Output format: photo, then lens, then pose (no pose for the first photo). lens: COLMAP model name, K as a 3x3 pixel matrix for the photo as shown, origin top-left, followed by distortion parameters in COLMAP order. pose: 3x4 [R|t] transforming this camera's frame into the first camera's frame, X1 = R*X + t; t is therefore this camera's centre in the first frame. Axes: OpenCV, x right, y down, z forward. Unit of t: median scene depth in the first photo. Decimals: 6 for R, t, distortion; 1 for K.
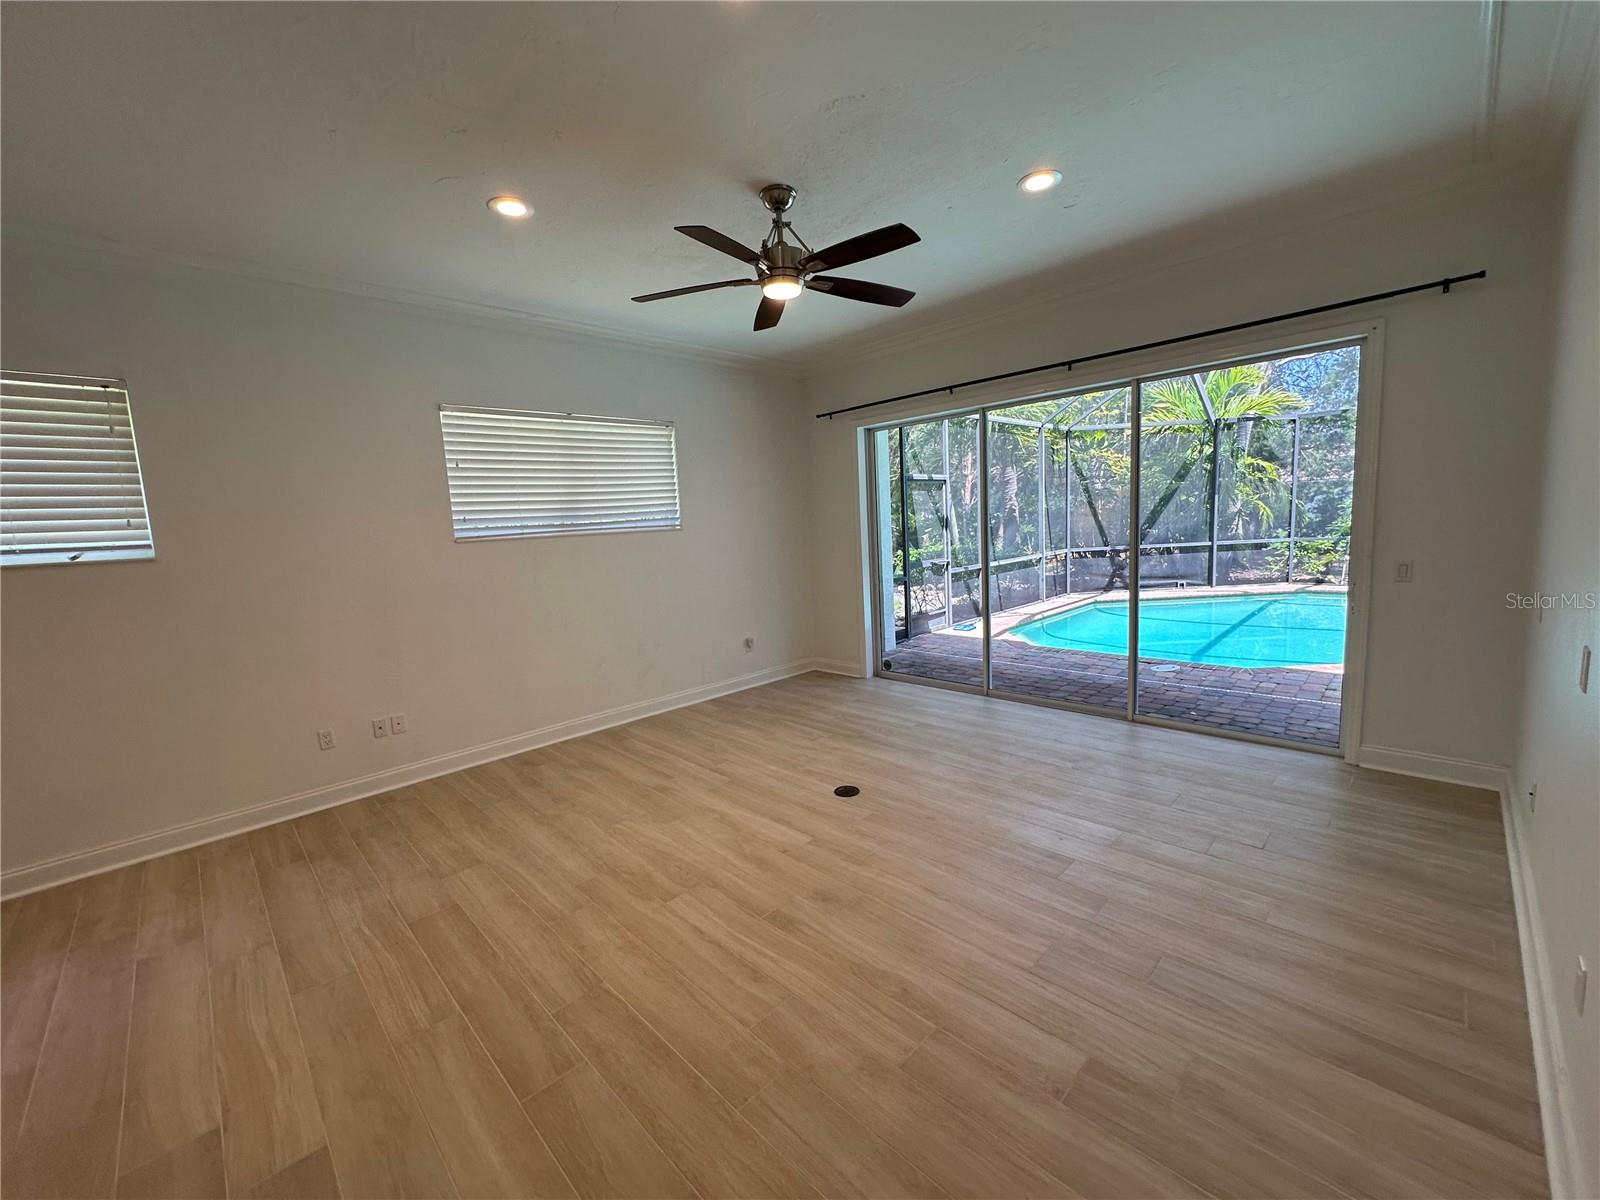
lens RADIAL K [[640.8, 0, 796.2], [0, 640.8, 605.9], [0, 0, 1]] dist [-0.004484, 0.000824]
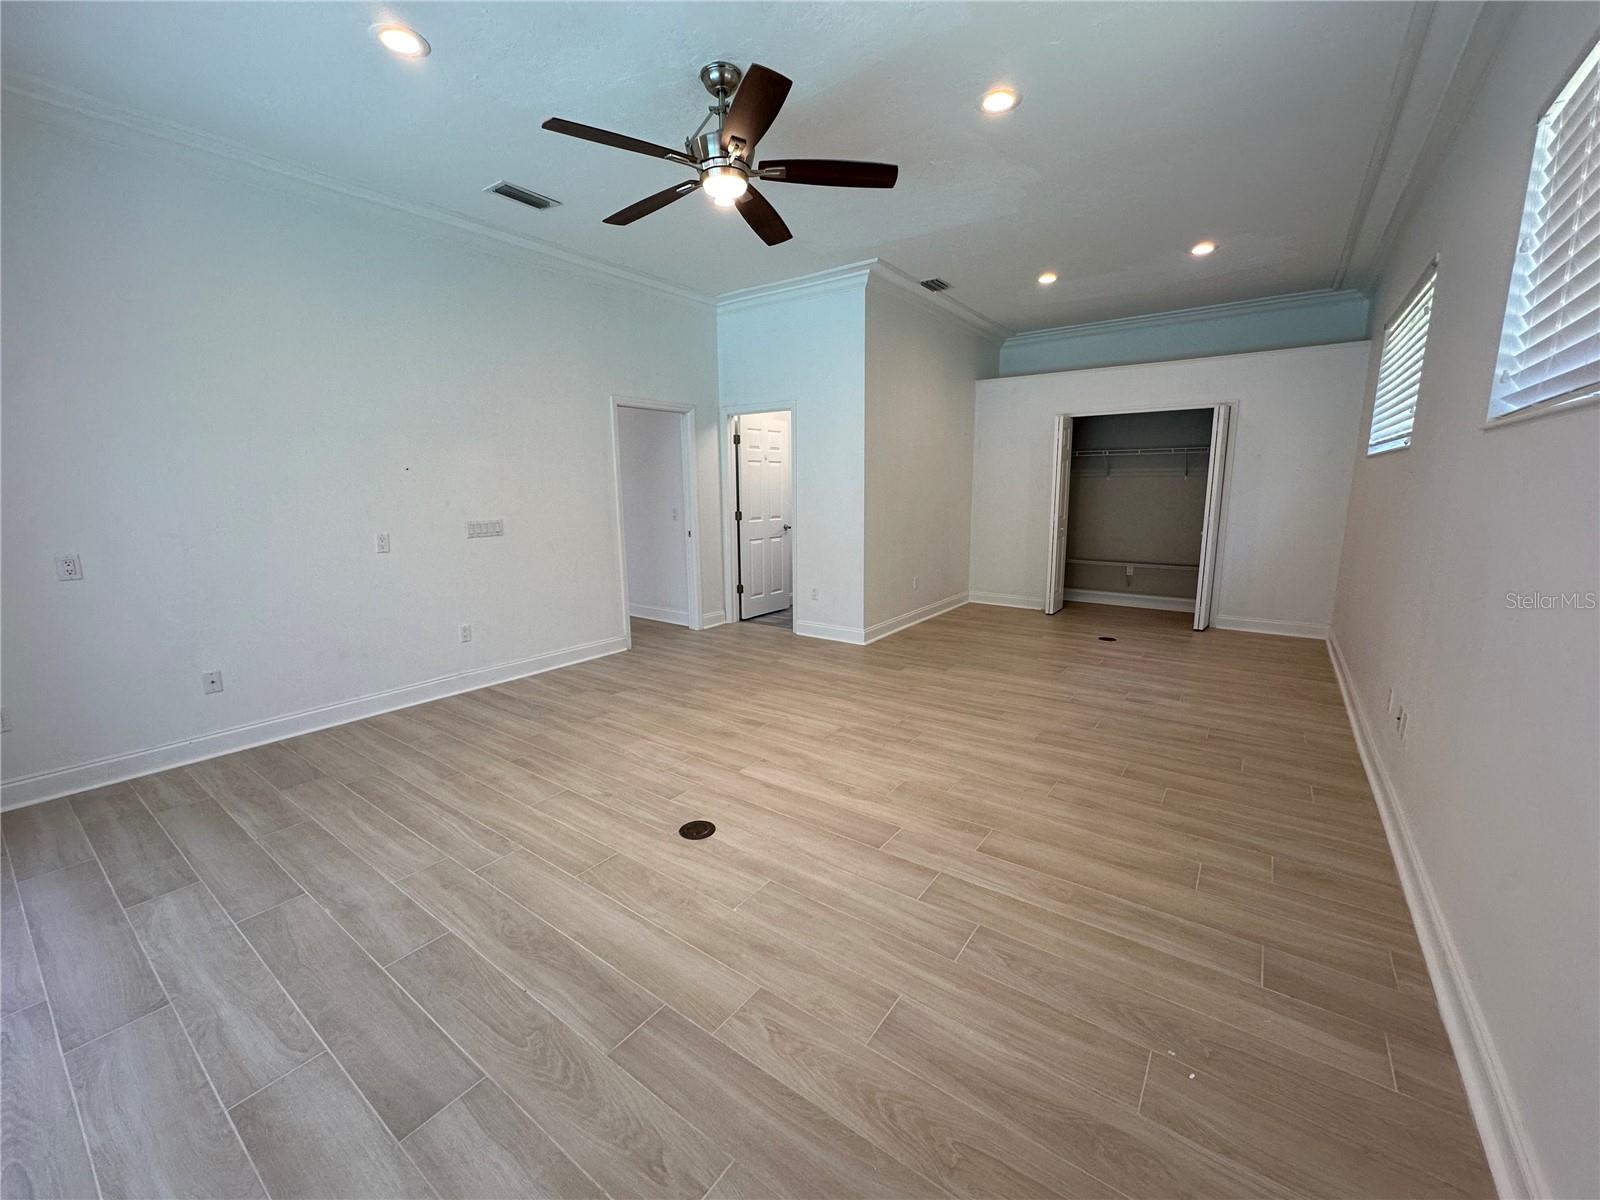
lens RADIAL K [[640.8, 0, 805.0], [0, 640.8, 593.8], [0, 0, 1]] dist [-0.004484, 0.000824]
pose [[-0.982379, 0.095104, -0.160896, 0.056842], [0.042285, 0.951630, 0.304322, -0.194404], [0.182055, 0.292156, -0.938883, 1.800867]]
